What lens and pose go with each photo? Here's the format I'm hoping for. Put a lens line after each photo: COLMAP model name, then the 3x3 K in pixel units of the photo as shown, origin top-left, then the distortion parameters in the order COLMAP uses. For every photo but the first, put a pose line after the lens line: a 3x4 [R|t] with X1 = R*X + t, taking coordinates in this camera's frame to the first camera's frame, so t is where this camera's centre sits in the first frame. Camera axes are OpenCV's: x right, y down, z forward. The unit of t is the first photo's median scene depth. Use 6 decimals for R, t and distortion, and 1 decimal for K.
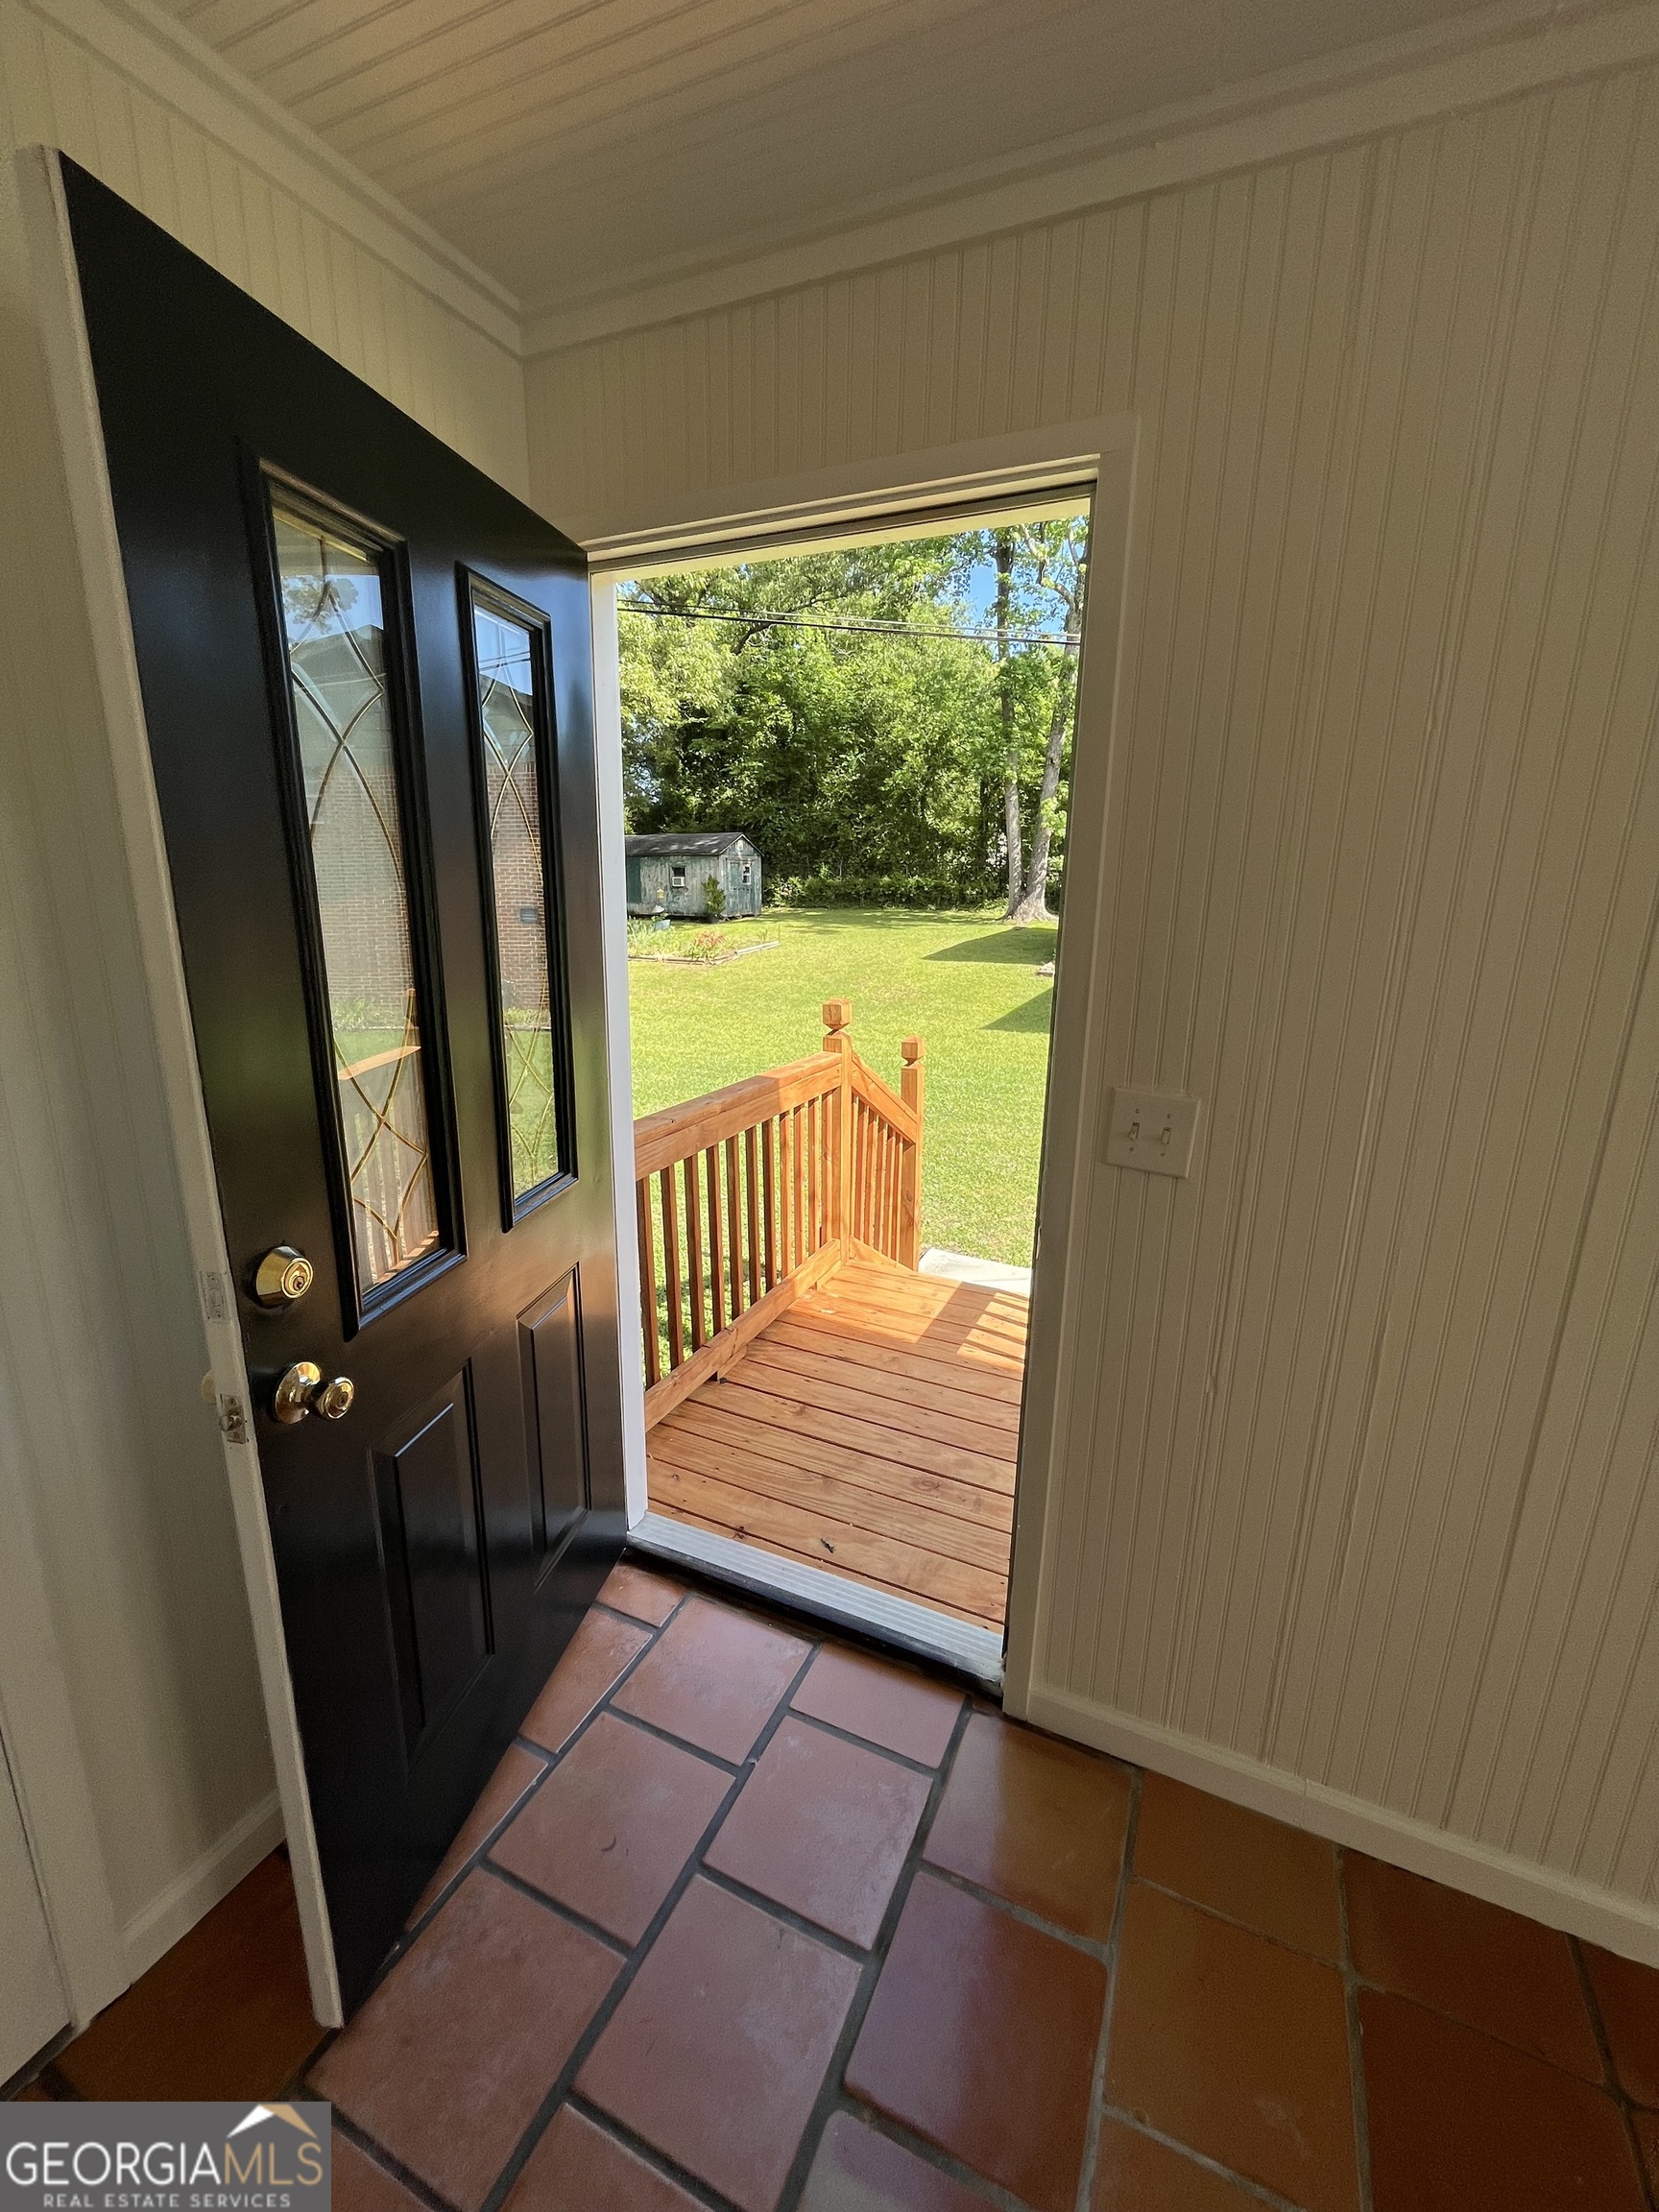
lens RADIAL K [[901.7, 0, 828.4], [0, 901.7, 1099.7], [0, 0, 1]] dist [-0.002734, -0.000365]
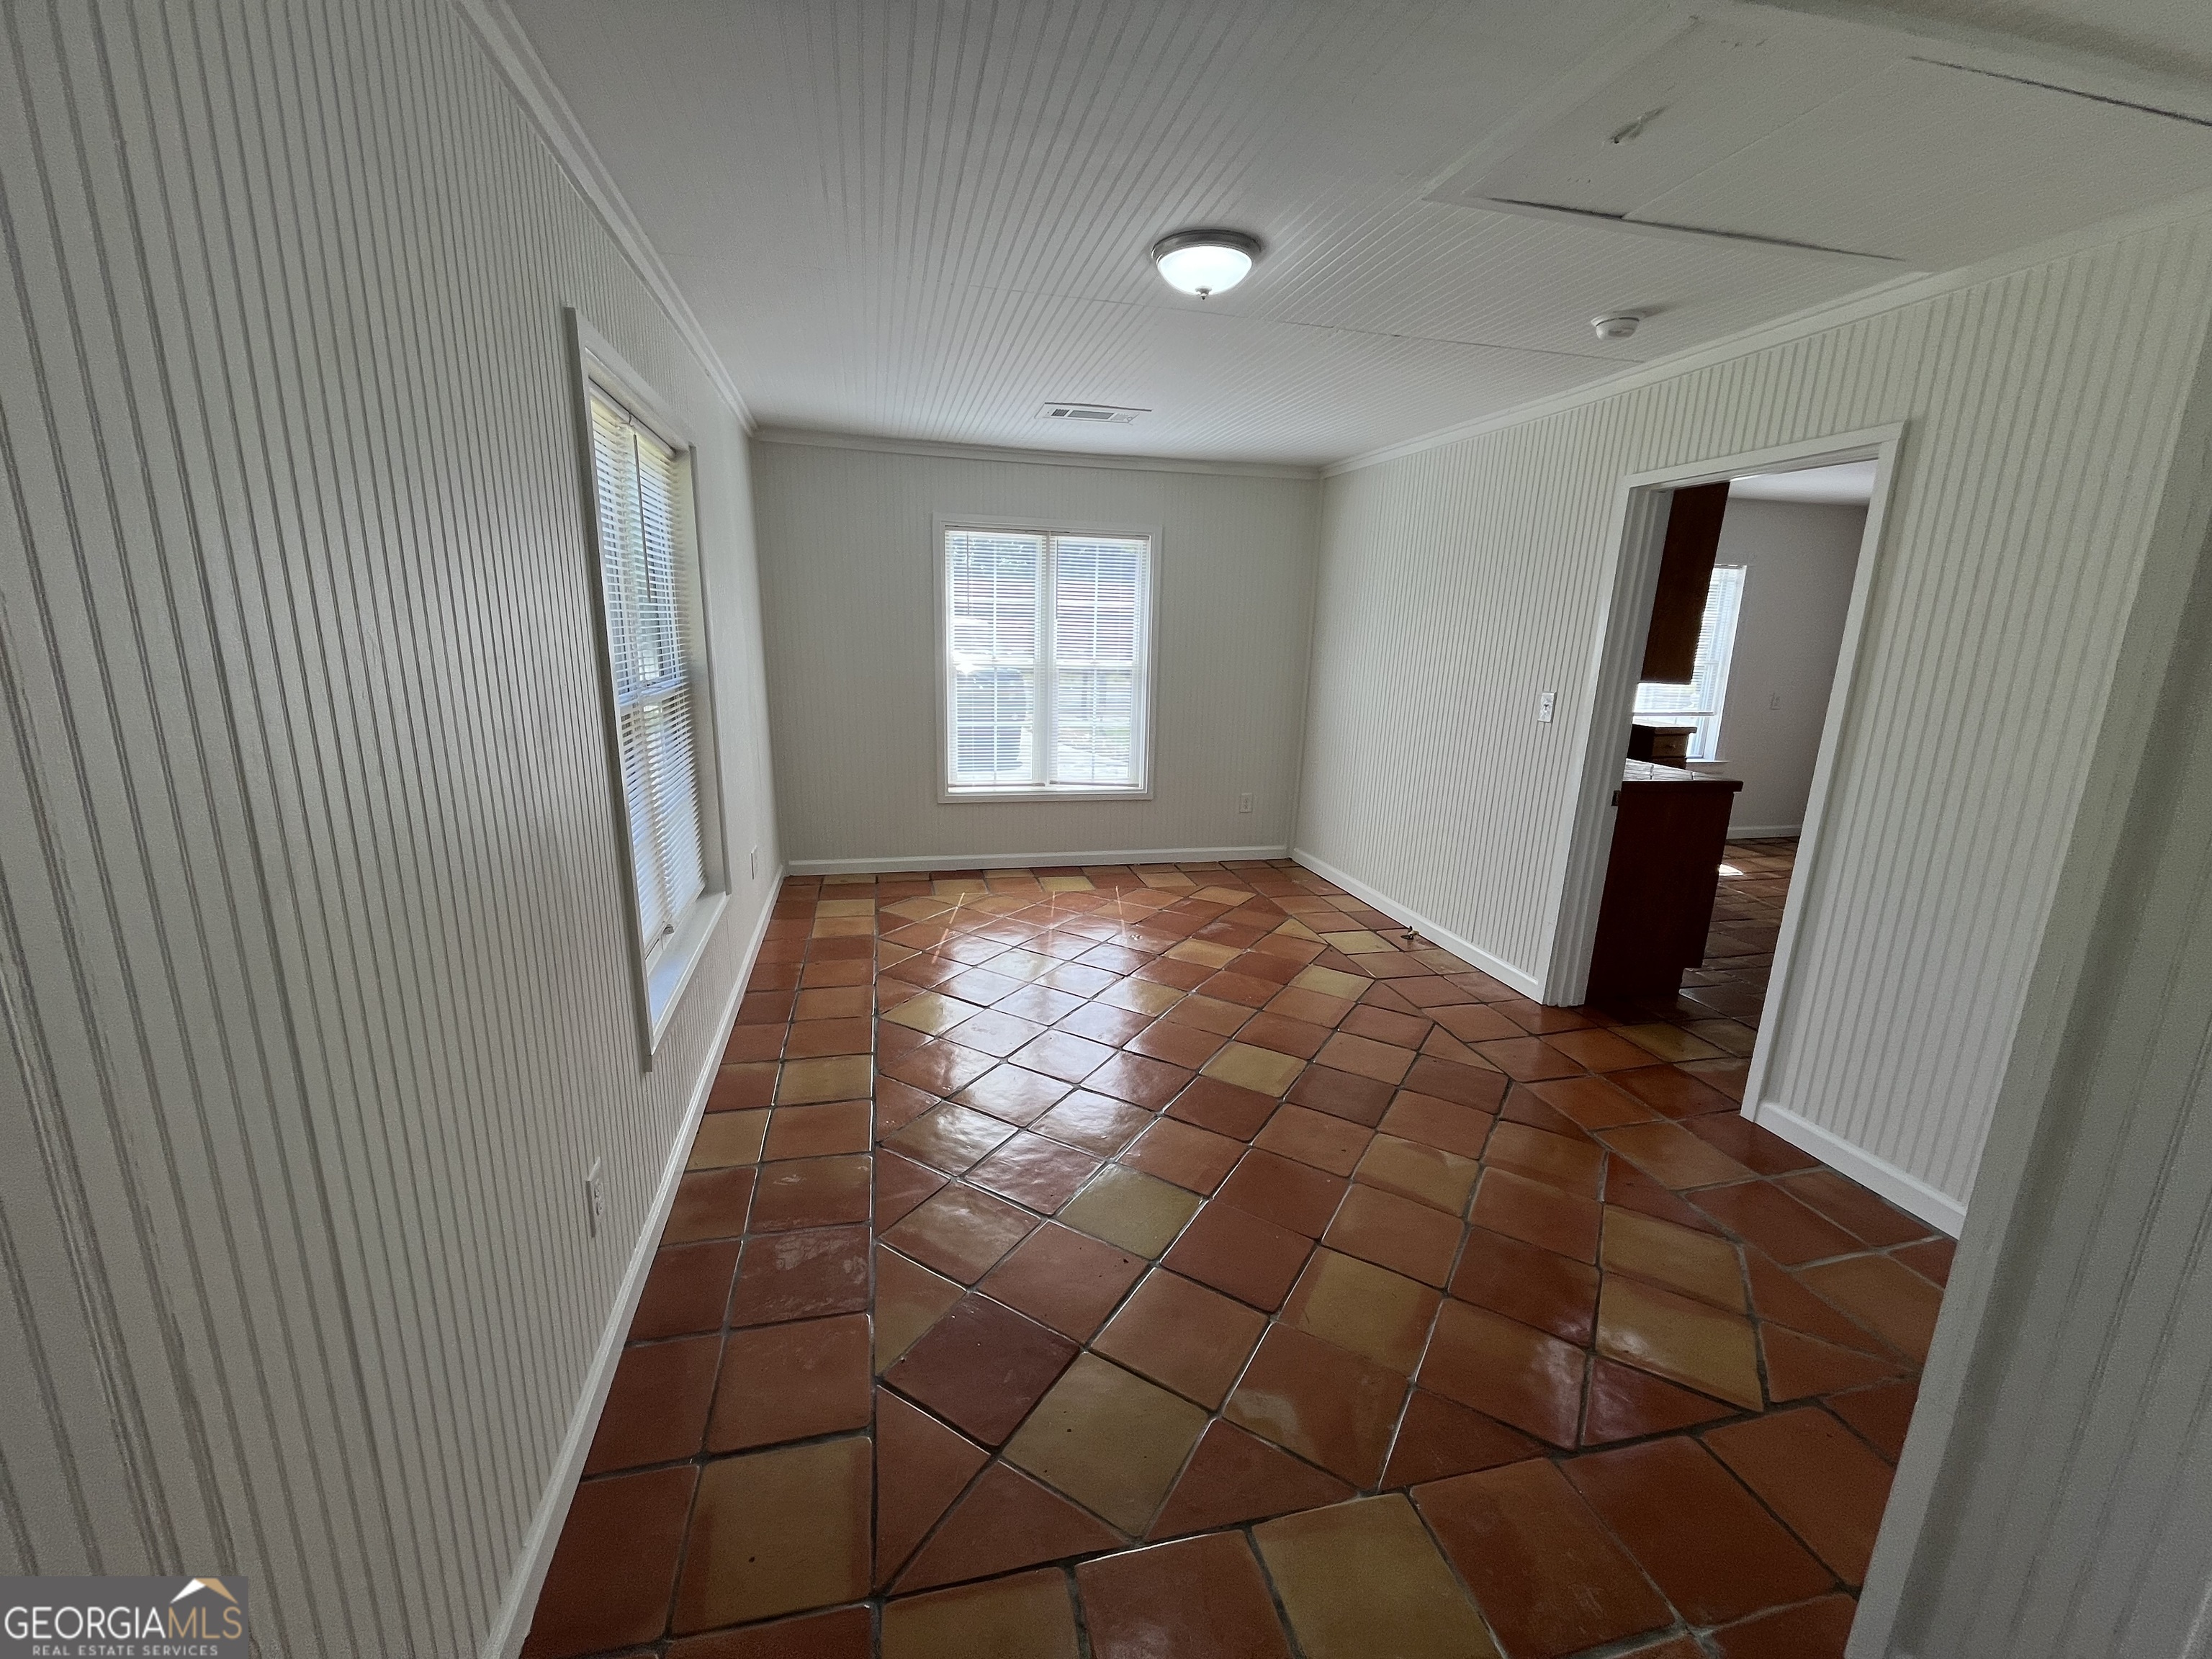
lens RADIAL K [[901.7, 0, 1097.7], [0, 901.7, 825.6], [0, 0, 1]] dist [-0.002734, -0.000365]
pose [[-0.618408, -0.203378, 0.759085, -0.101908], [0.151071, 0.917149, 0.368802, -0.156041], [-0.771200, 0.342746, -0.536447, 0.712667]]
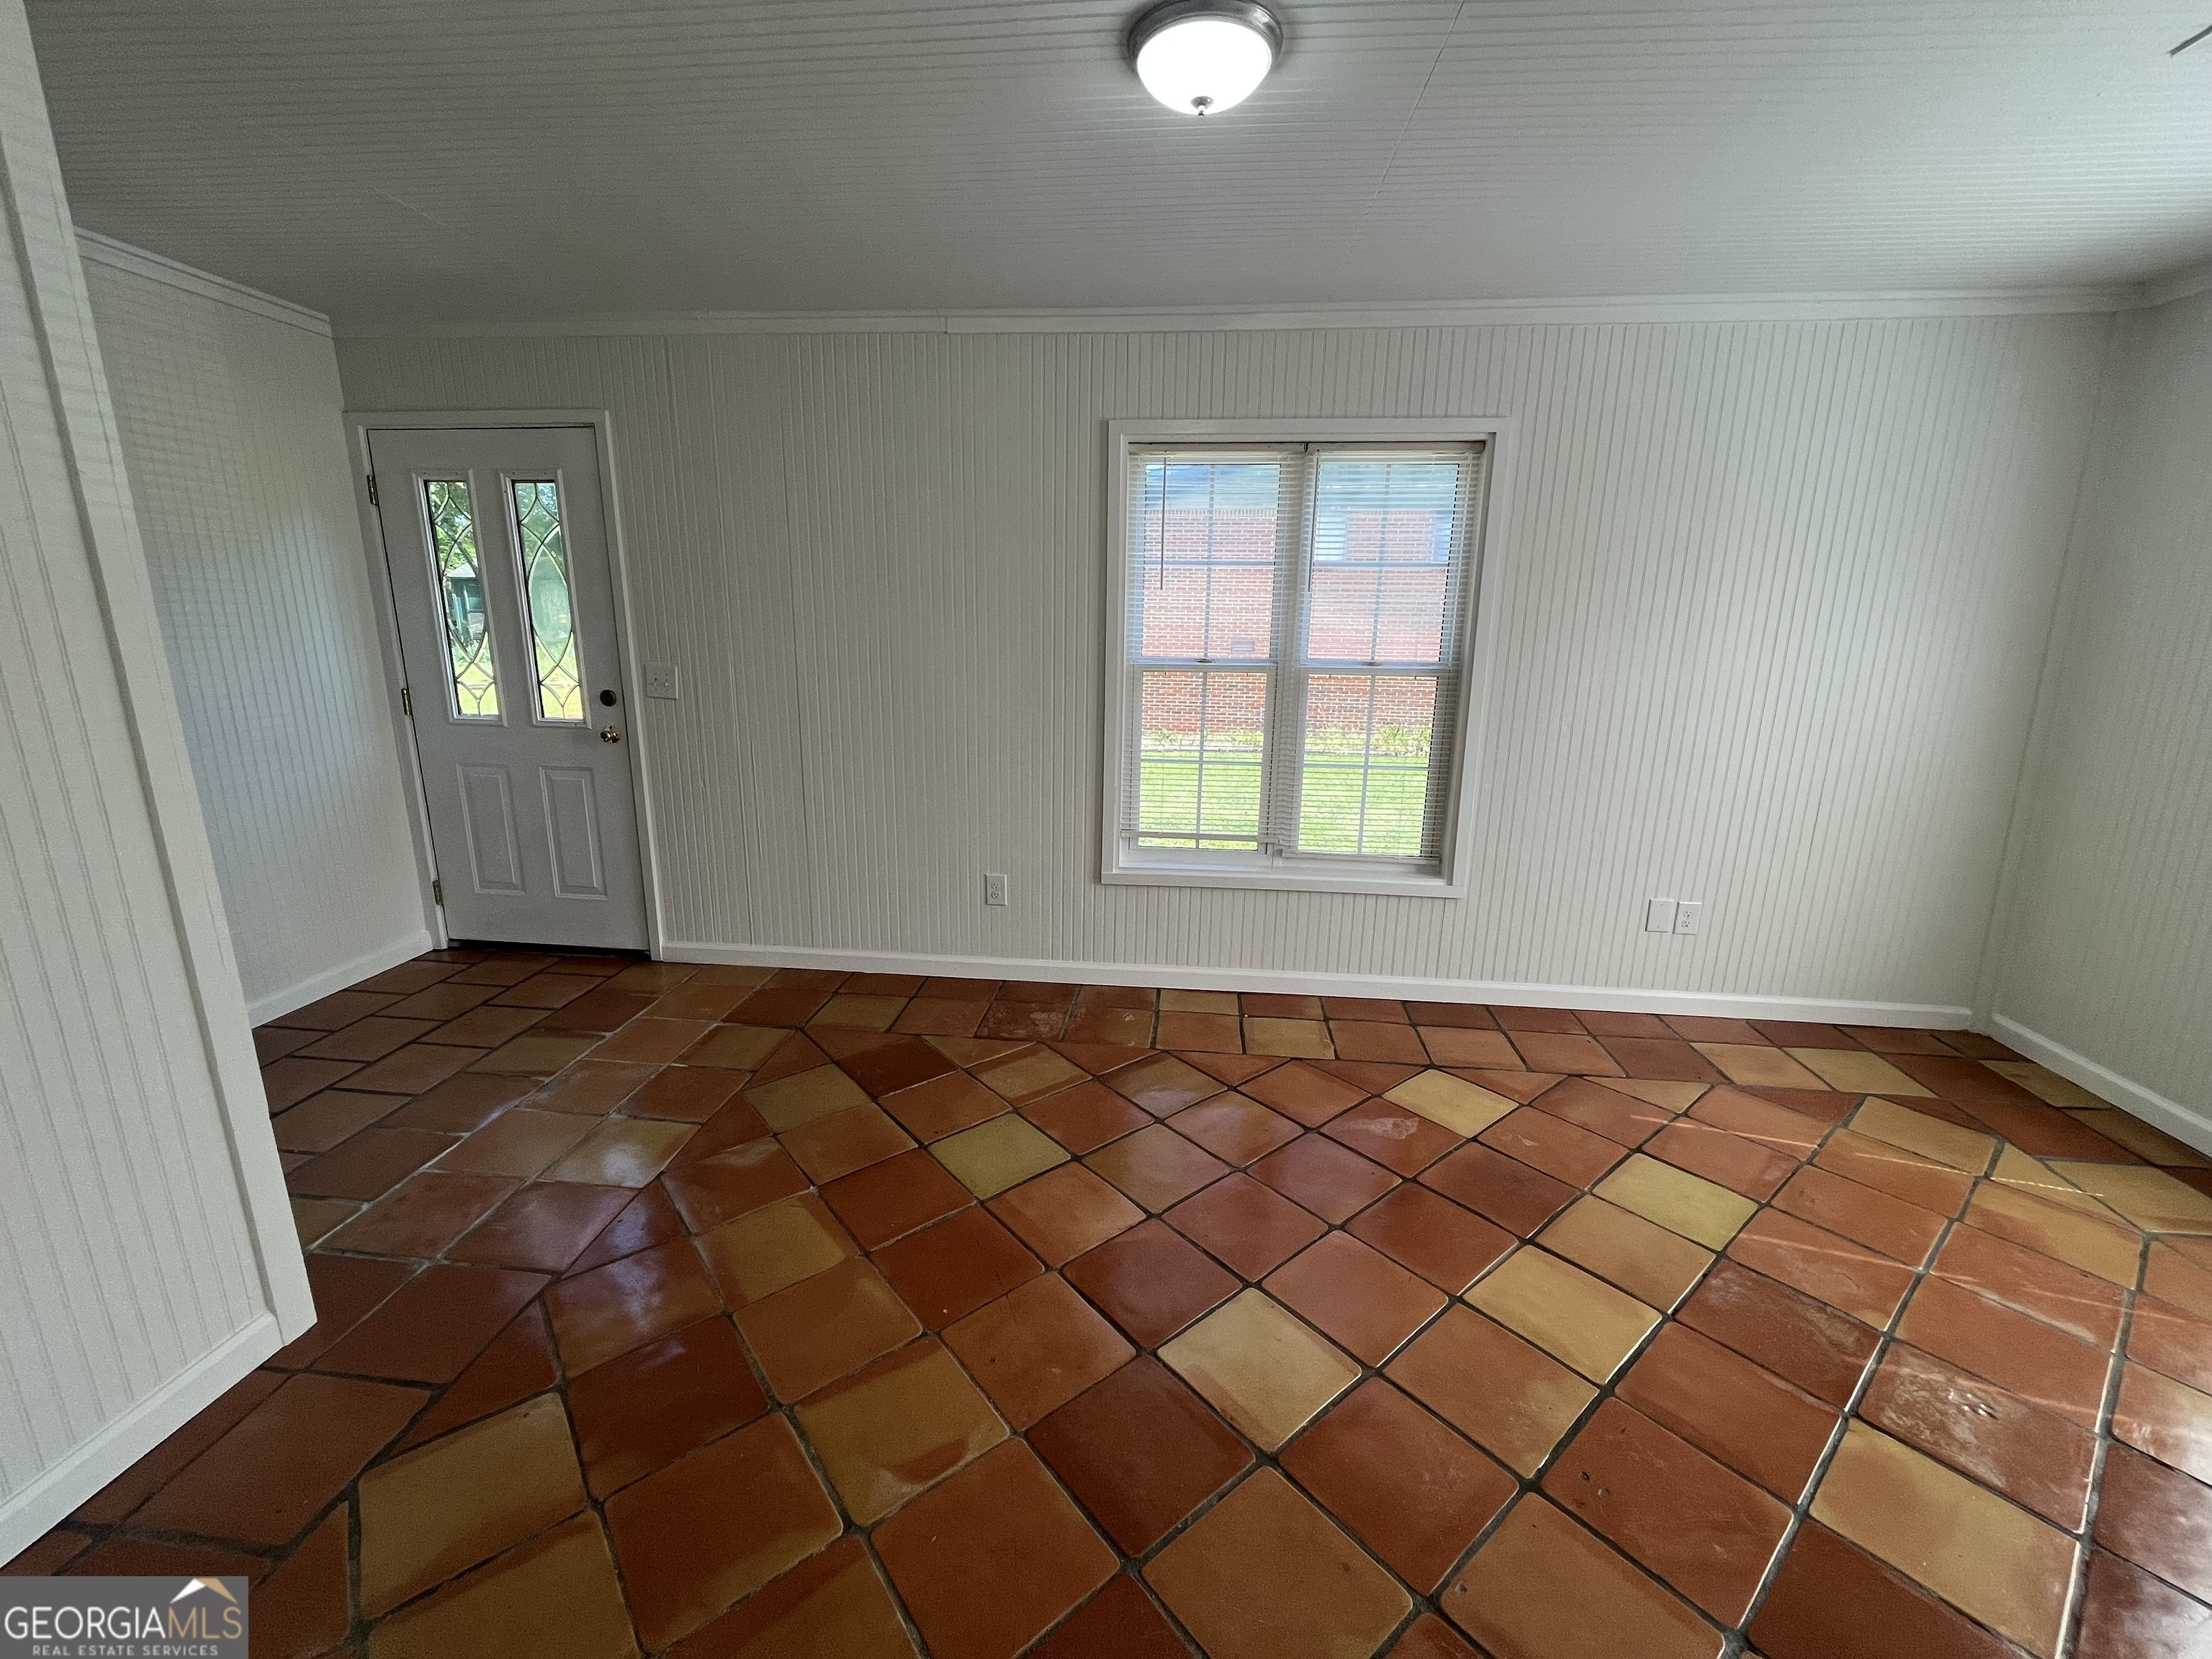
lens RADIAL K [[901.7, 0, 1096.1], [0, 901.7, 826.4], [0, 0, 1]] dist [-0.002734, -0.000365]
pose [[0.947112, -0.077959, 0.311289, 0.704157], [0.077840, 0.996883, 0.012828, 0.511447], [-0.311319, 0.012081, 0.950229, -1.807478]]
